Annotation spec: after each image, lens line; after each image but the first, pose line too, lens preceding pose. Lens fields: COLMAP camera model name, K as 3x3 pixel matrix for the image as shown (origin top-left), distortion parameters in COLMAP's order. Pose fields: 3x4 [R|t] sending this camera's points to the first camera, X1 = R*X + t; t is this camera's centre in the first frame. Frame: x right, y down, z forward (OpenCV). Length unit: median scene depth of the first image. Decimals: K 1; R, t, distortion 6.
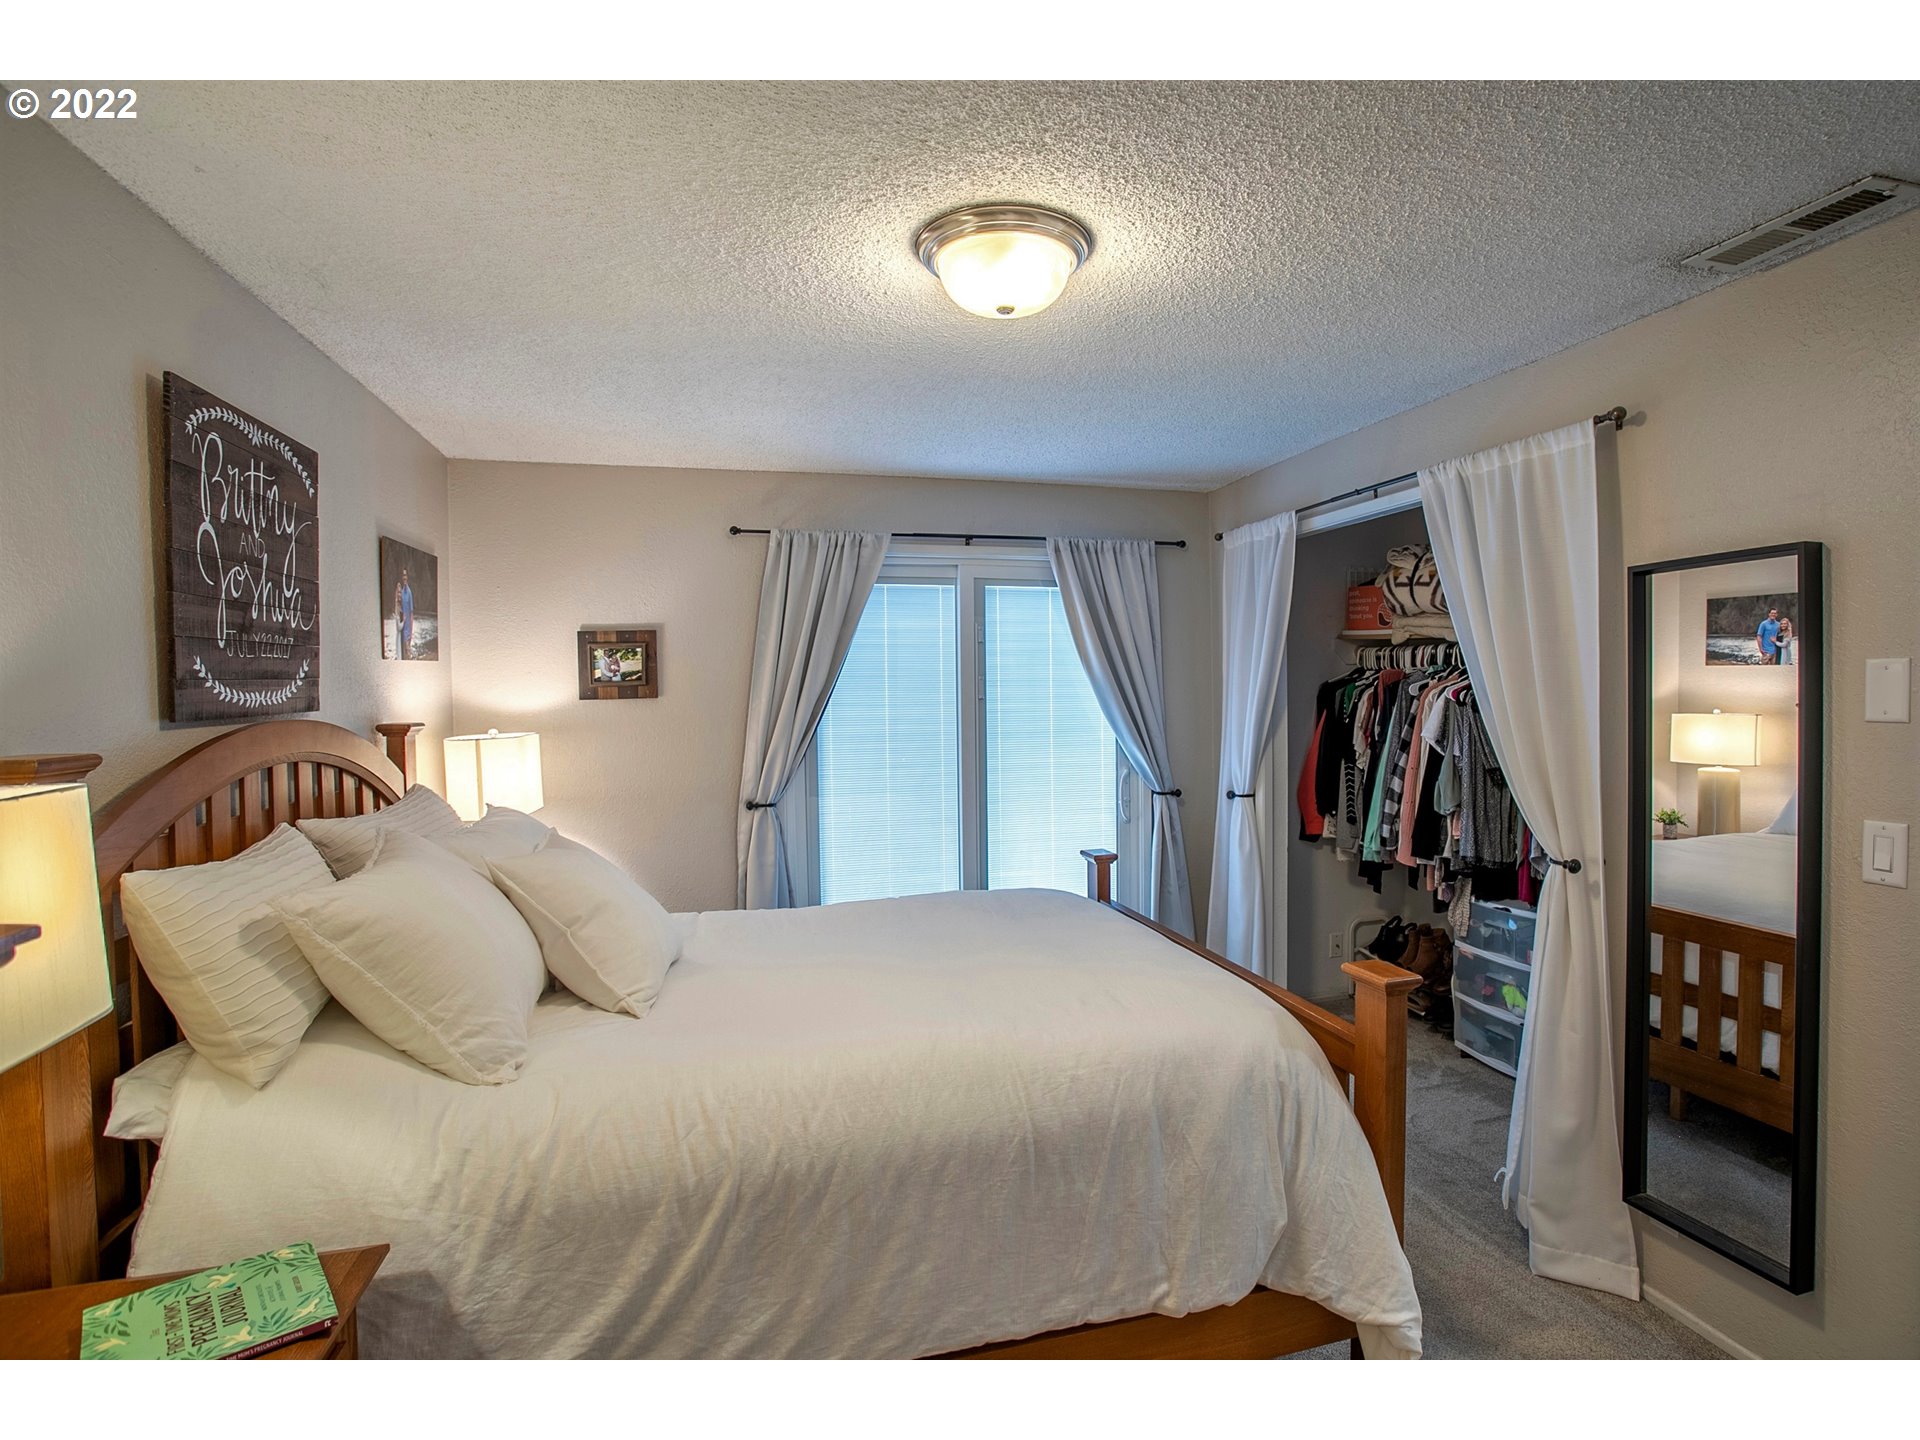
lens RADIAL K [[967.5, 0, 1001.6], [0, 967.5, 712.9], [0, 0, 1]] dist [-0.058774, 0.027784]
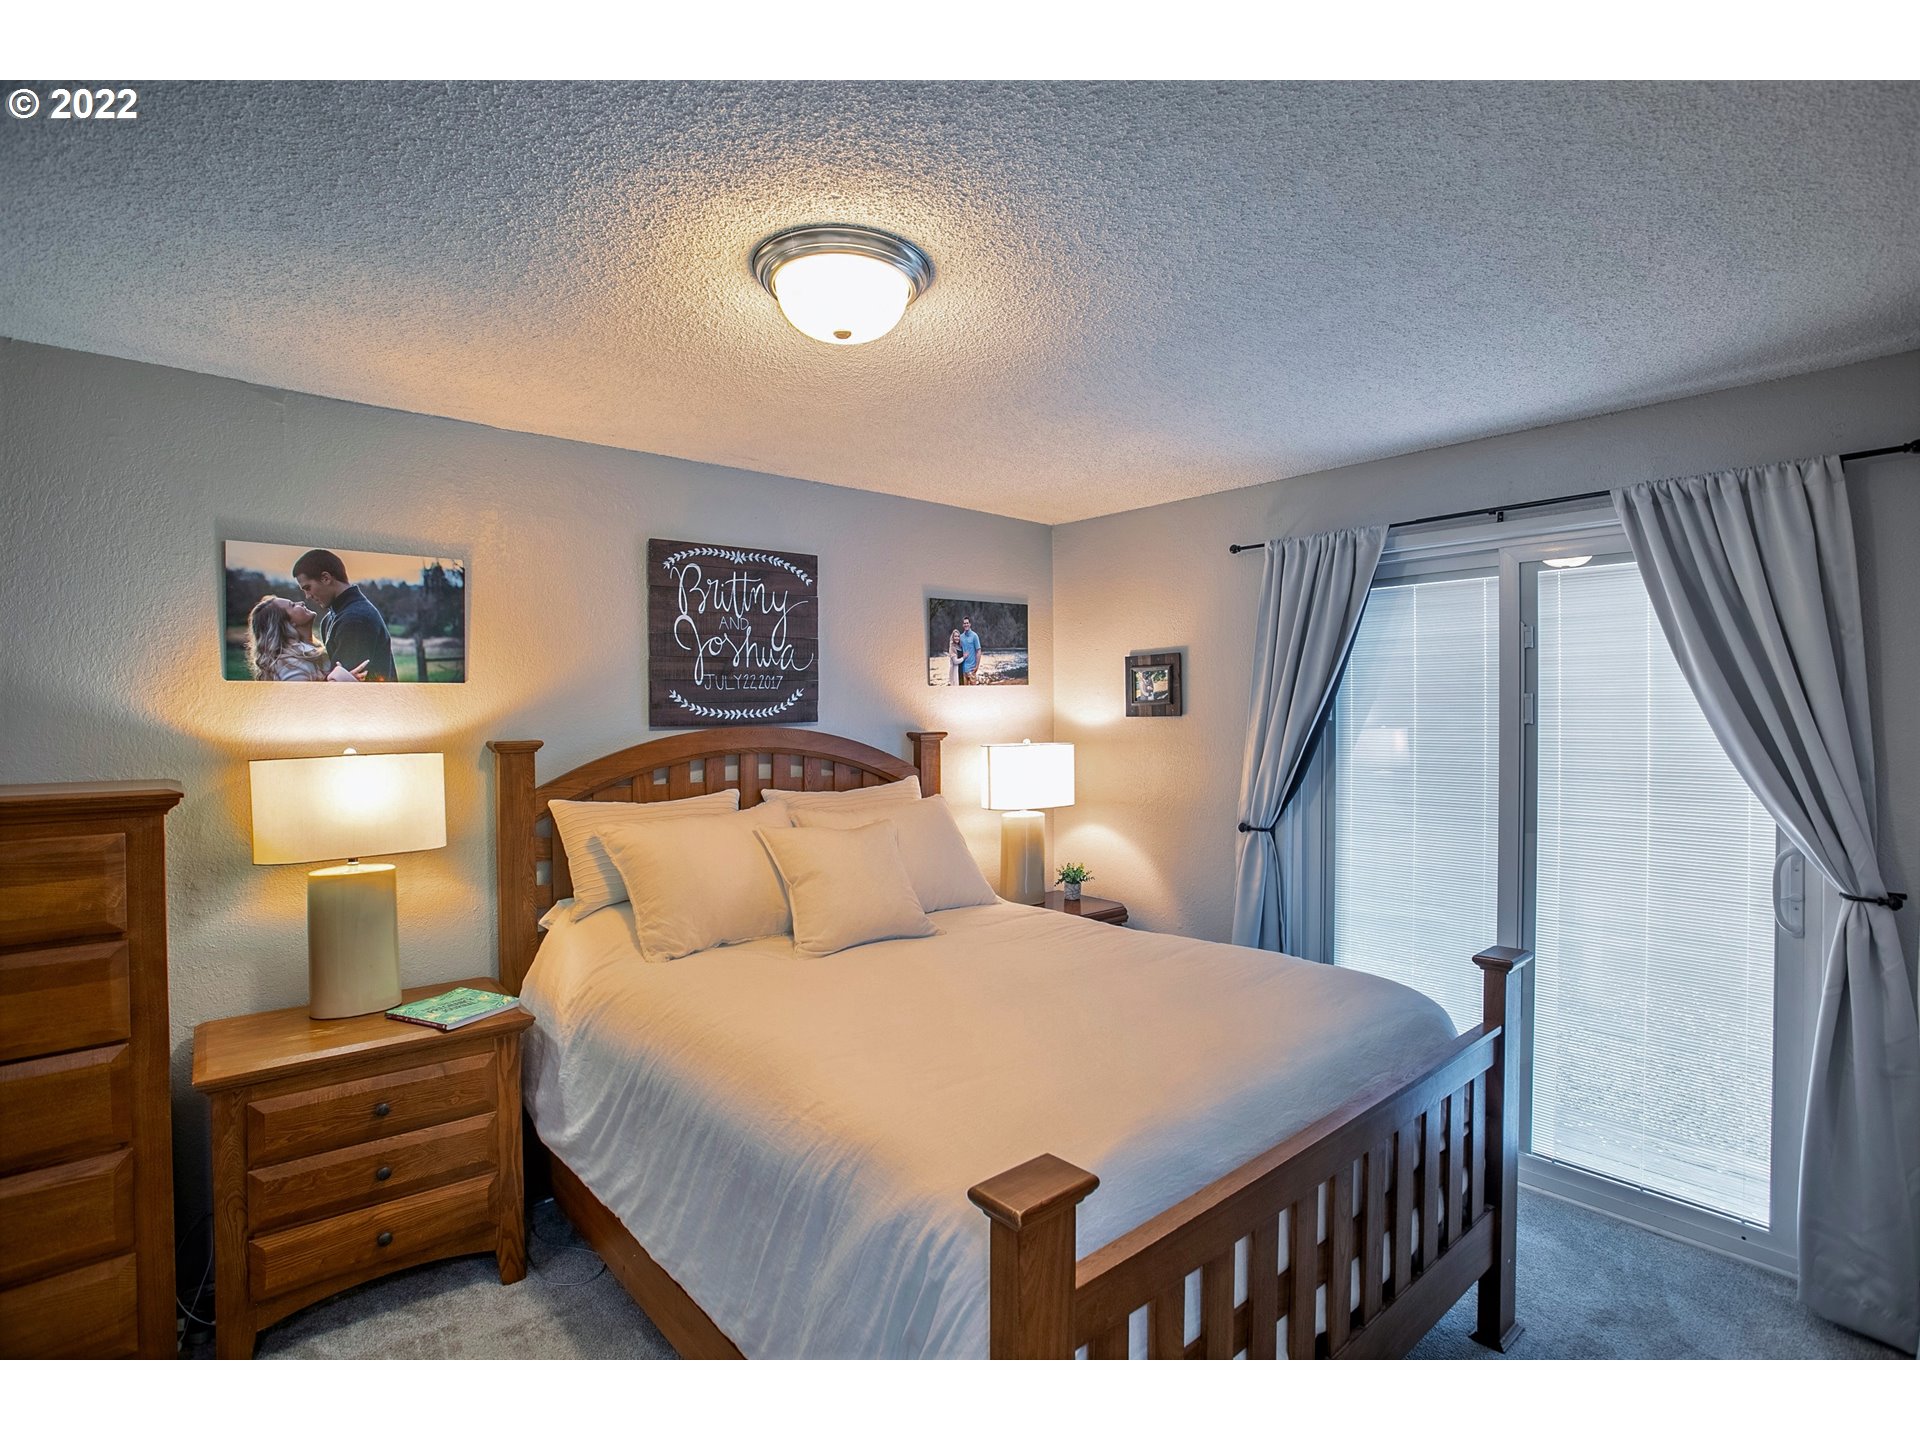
lens RADIAL K [[918.2, 0, 982.6], [0, 918.2, 717.7], [0, 0, 1]] dist [-0.053710, 0.022186]
pose [[0.446303, 0.018019, -0.894700, 0.504321], [-0.023973, 0.999679, 0.008175, -0.018602], [0.894561, 0.017800, 0.446592, 0.386212]]
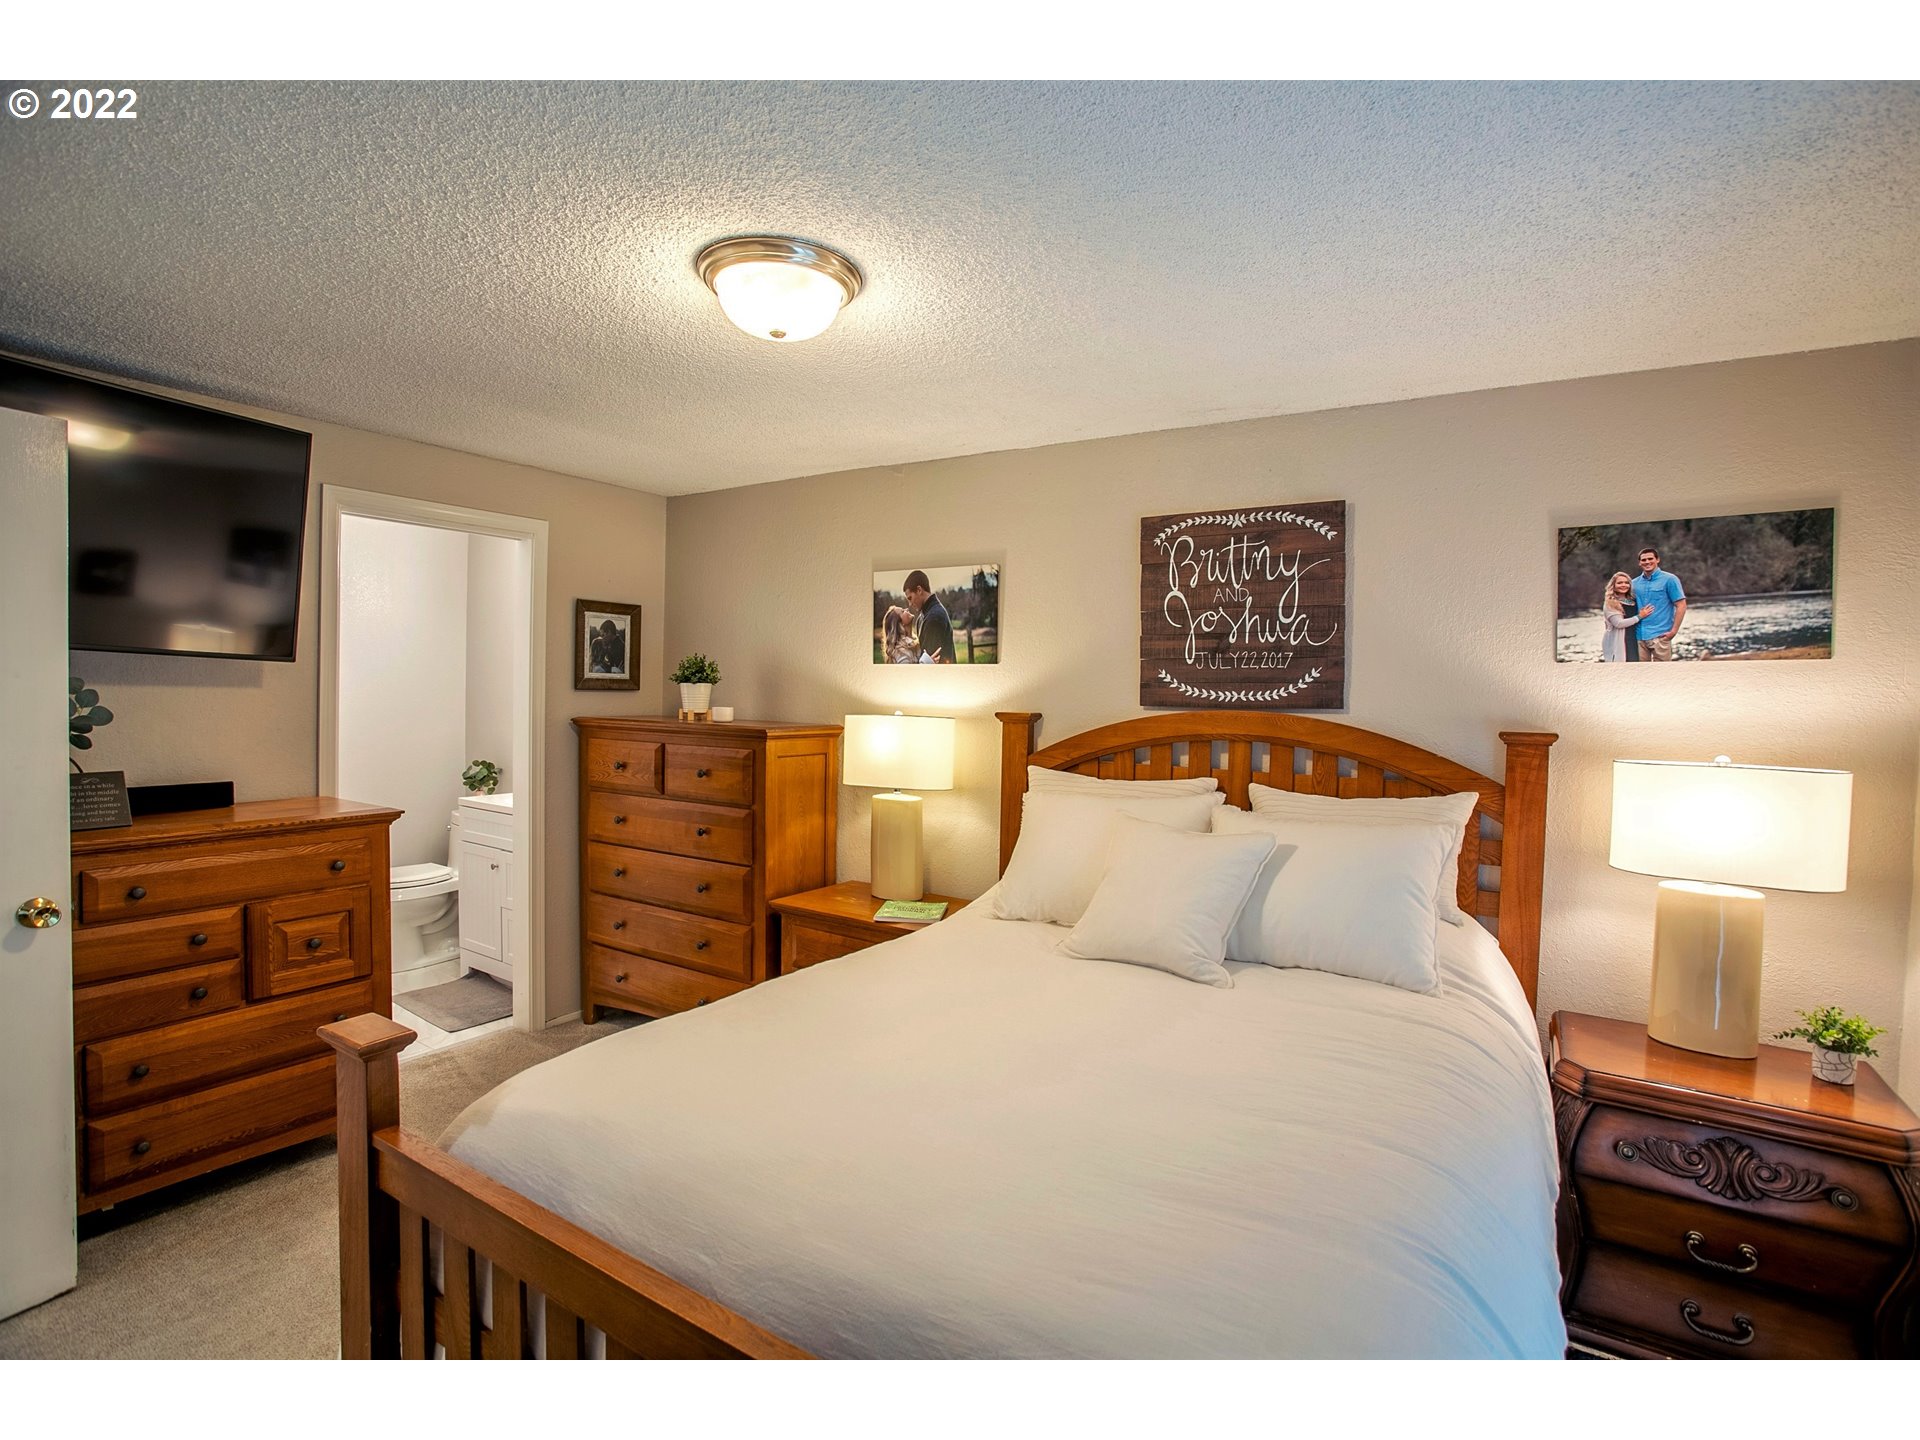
lens RADIAL K [[967.5, 0, 1001.6], [0, 967.5, 712.9], [0, 0, 1]] dist [-0.058774, 0.027784]
pose [[-0.718253, 0.015116, -0.695618, 0.318961], [-0.029579, 0.998197, 0.052232, -0.033334], [0.695153, 0.058092, -0.716510, 1.076884]]
